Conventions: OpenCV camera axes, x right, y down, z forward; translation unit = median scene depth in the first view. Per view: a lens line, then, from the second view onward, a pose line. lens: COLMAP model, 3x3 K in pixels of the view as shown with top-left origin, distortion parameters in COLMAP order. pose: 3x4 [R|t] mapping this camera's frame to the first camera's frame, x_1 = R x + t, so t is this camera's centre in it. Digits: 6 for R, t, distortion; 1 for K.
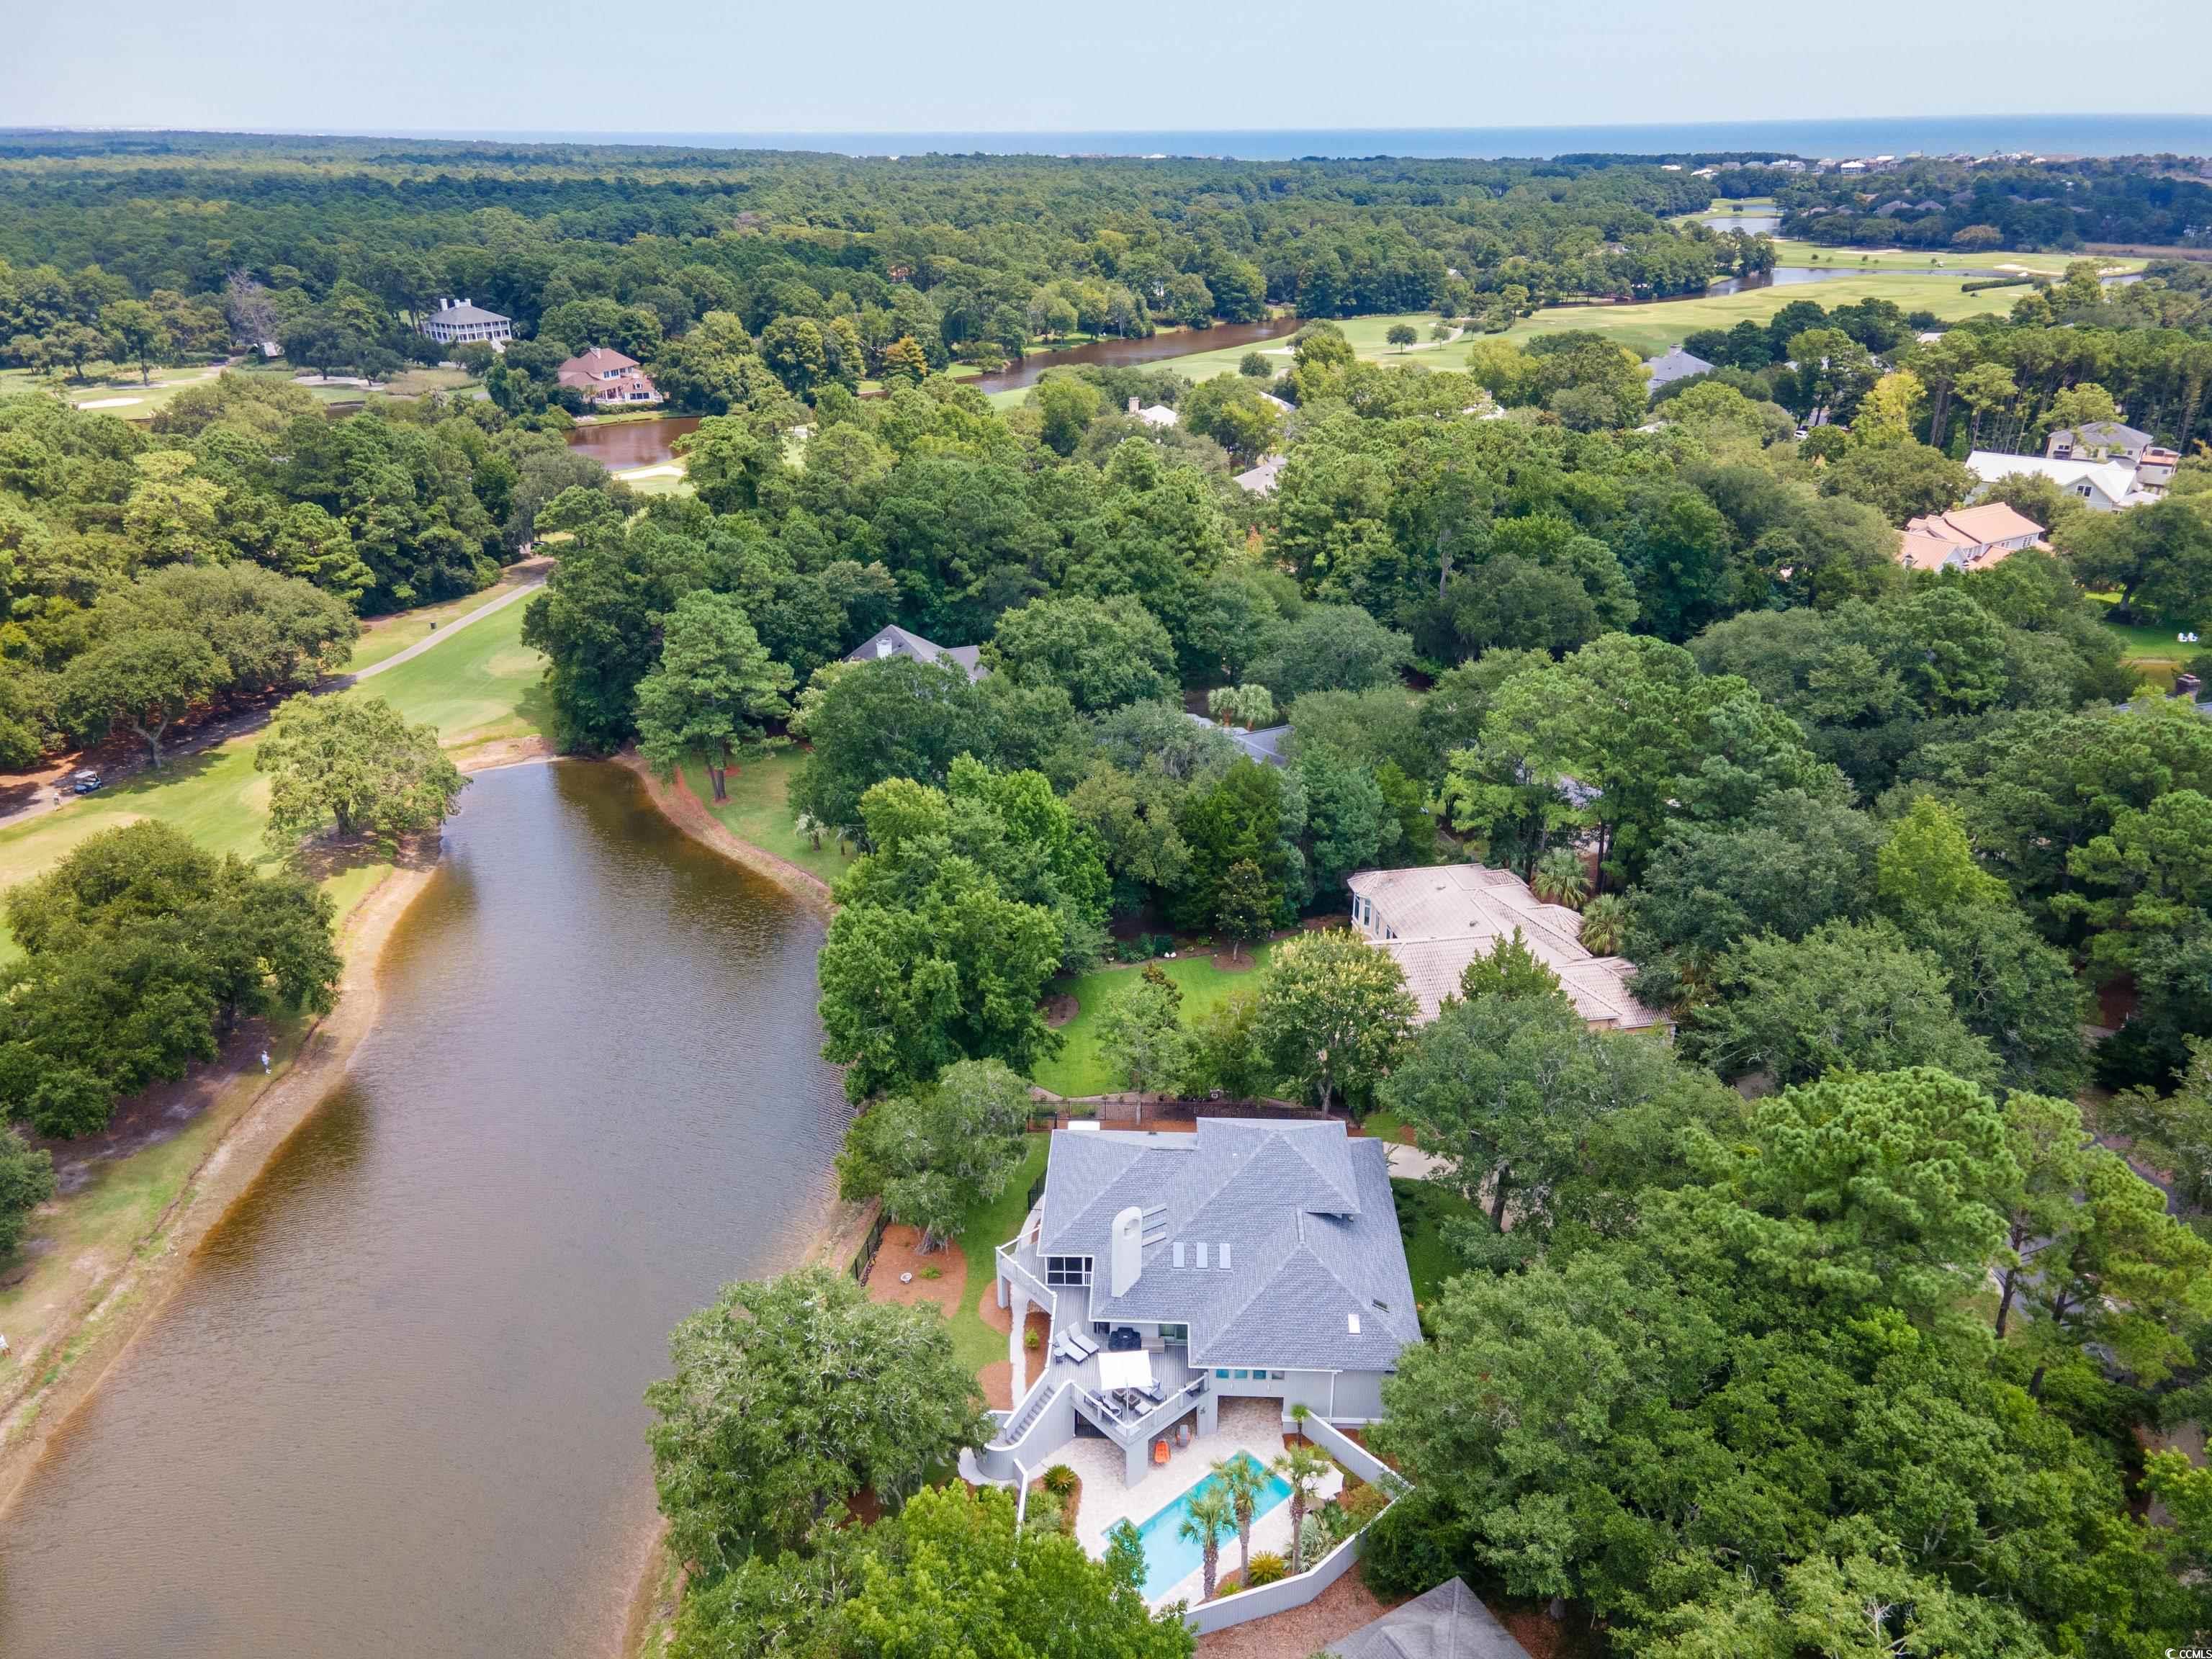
lens RADIAL K [[1752.8, 0, 1106.0], [0, 1752.8, 829.5], [0, 0, 1]] dist [0.052590, 0.001488]
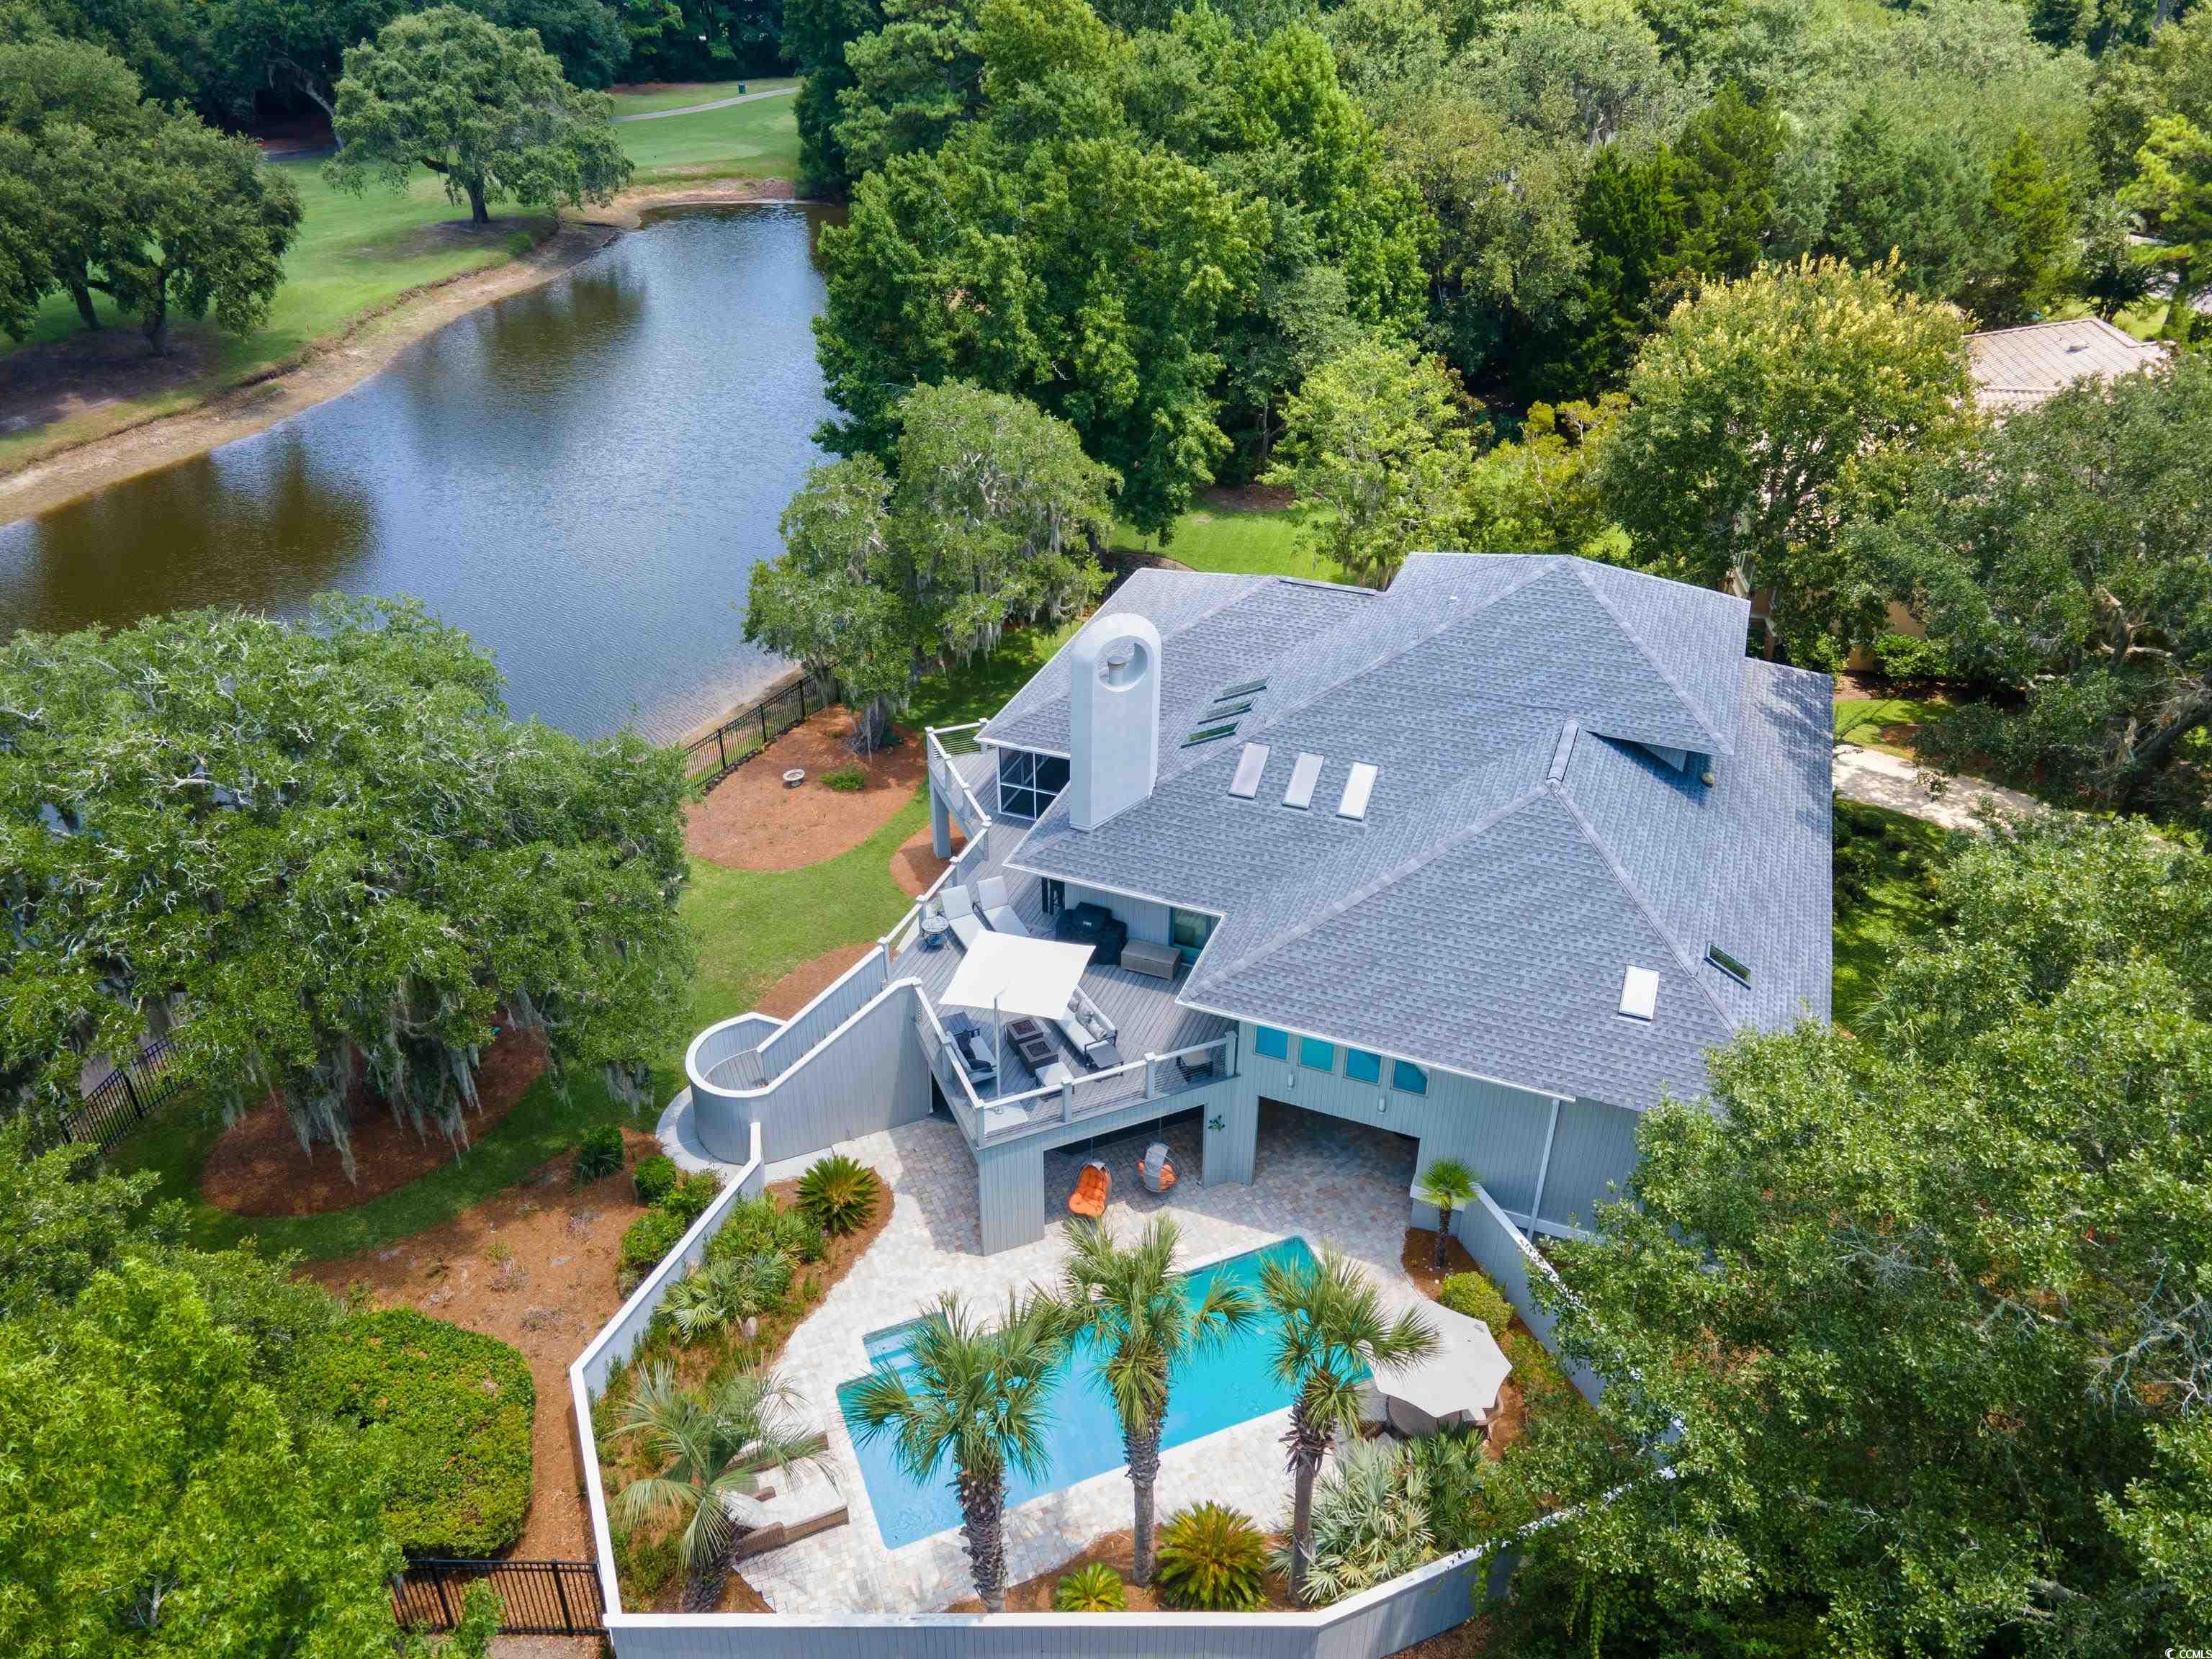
lens RADIAL K [[1525.2, 0, 1106.0], [0, 1525.2, 829.5], [0, 0, 1]] dist [0.066697, 0.000880]
pose [[0.934507, 0.166341, -0.314686, 0.131826], [-0.133526, 0.983349, 0.123269, 0.222537], [0.329951, -0.073177, 0.941158, 0.662037]]
